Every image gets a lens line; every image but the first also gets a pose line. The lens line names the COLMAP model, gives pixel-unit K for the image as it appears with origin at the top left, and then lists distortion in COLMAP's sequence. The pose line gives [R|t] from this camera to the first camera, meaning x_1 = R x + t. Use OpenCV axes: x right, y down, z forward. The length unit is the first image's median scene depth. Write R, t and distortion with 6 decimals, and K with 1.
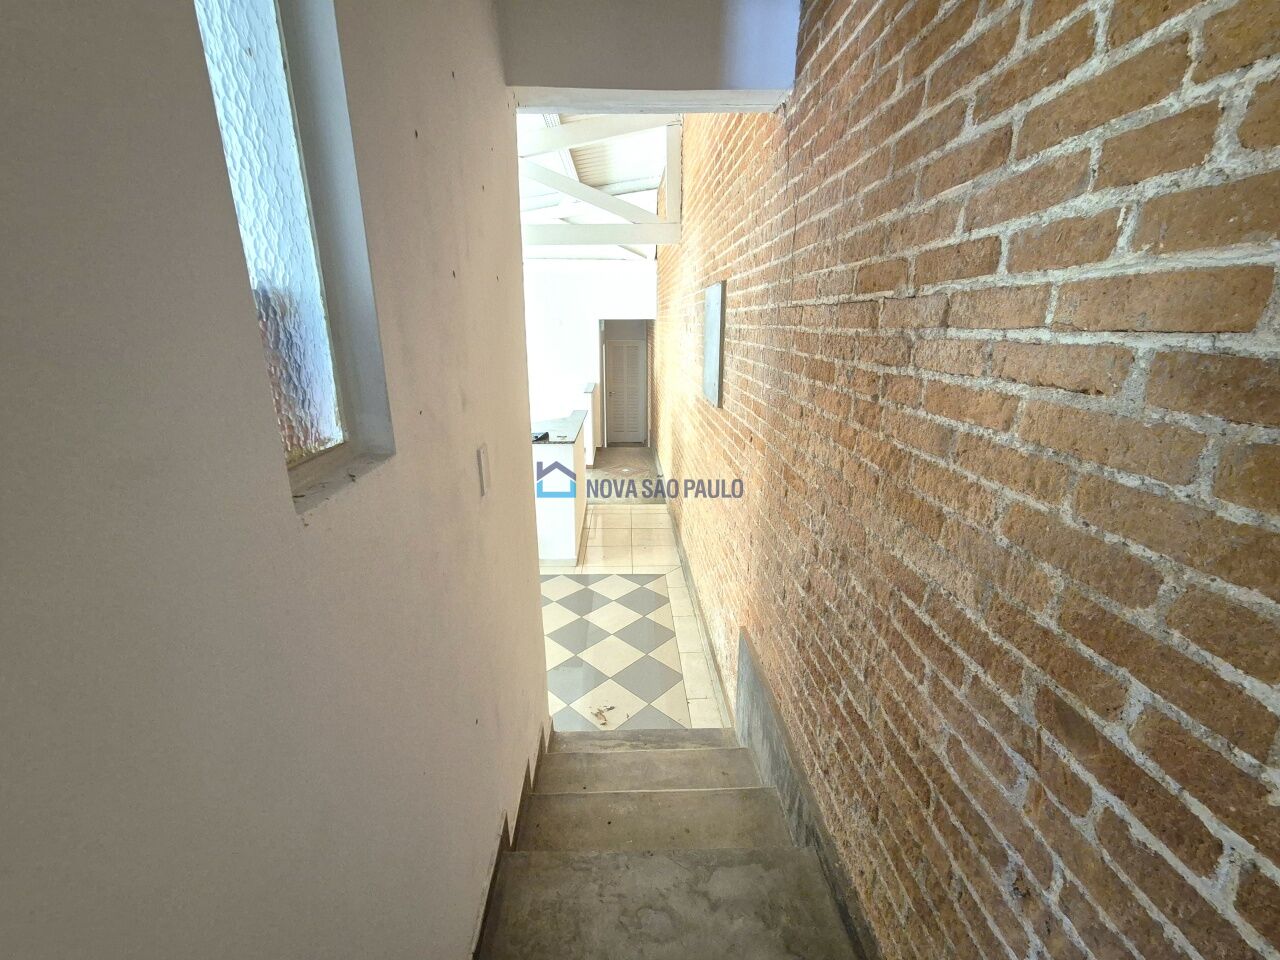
lens RADIAL K [[522.9, 0, 640.0], [0, 522.9, 480.0], [0, 0, 1]] dist [0.000933, 0.000142]
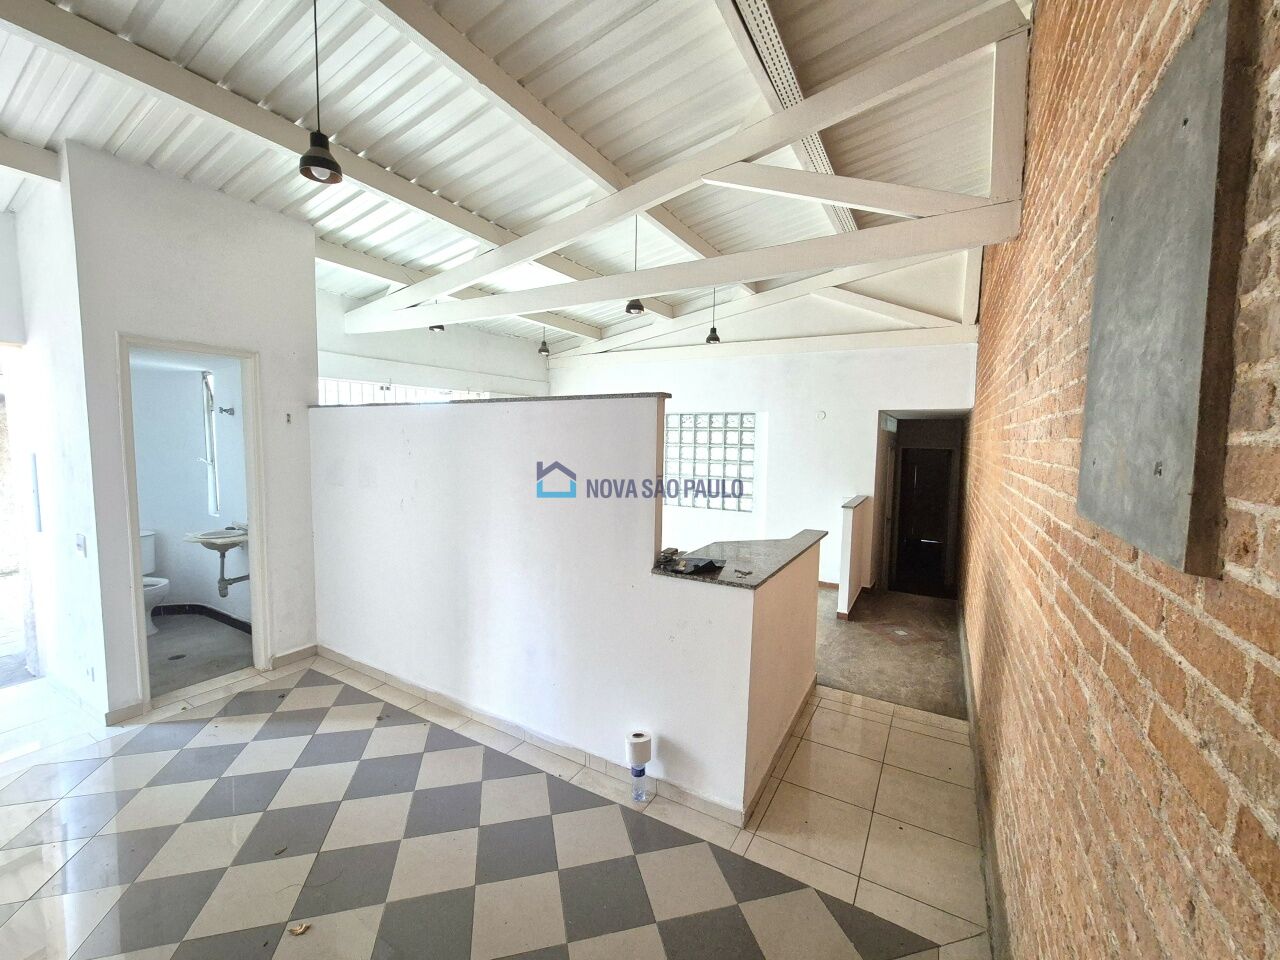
lens RADIAL K [[522.9, 0, 640.0], [0, 522.9, 480.0], [0, 0, 1]] dist [0.000933, 0.000142]
pose [[0.849025, 0.053860, -0.525600, 0.032711], [-0.166387, 0.971431, -0.169225, -0.047365], [0.501470, 0.231129, 0.833731, 0.327323]]
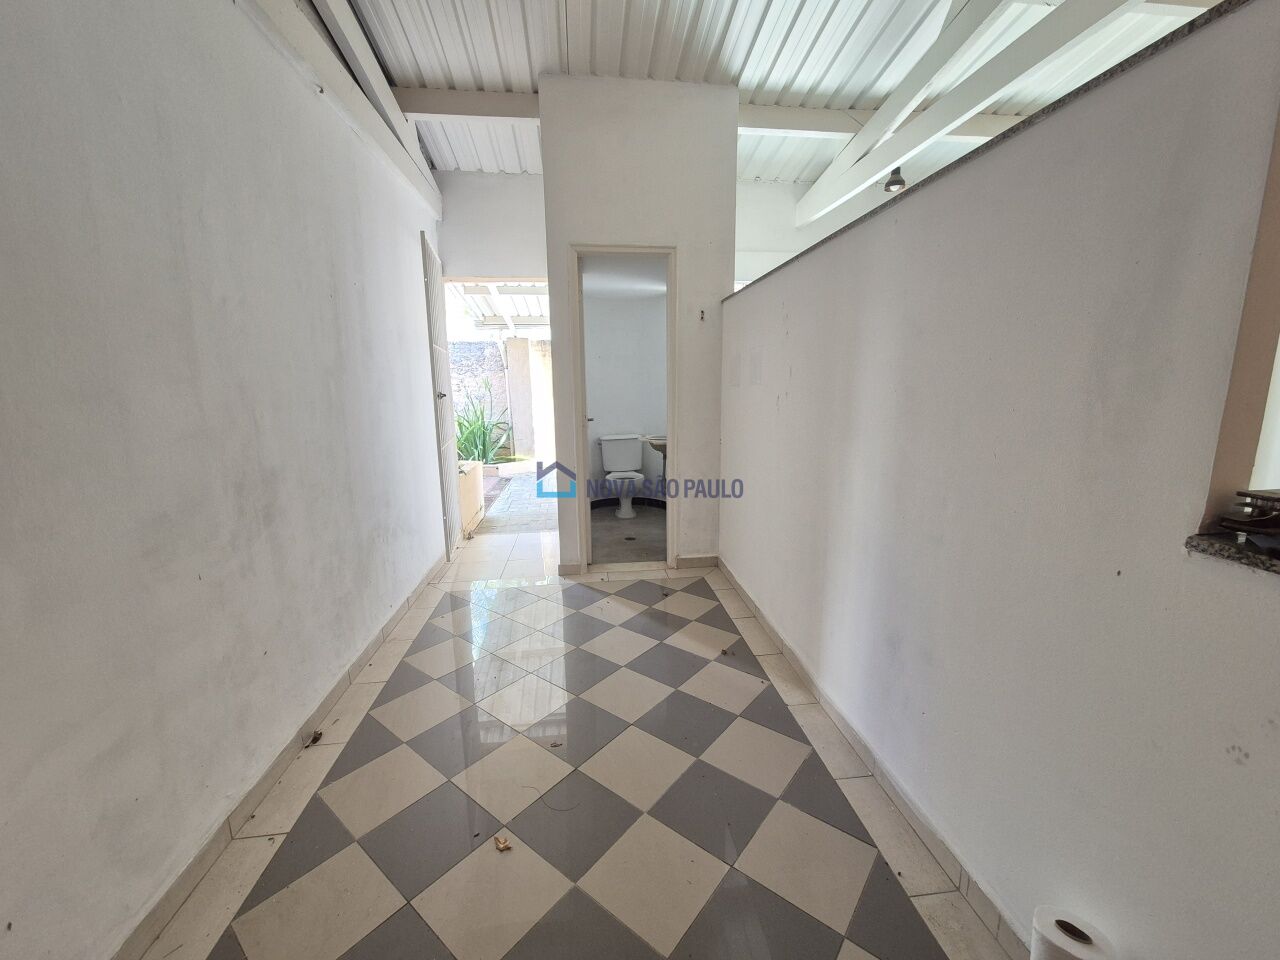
lens RADIAL K [[522.9, 0, 640.0], [0, 522.9, 480.0], [0, 0, 1]] dist [0.000933, 0.000142]
pose [[0.074496, 0.173049, -0.982092, -0.043391], [-0.269512, 0.951673, 0.147245, -0.045901], [0.960111, 0.253717, 0.117534, 0.522250]]
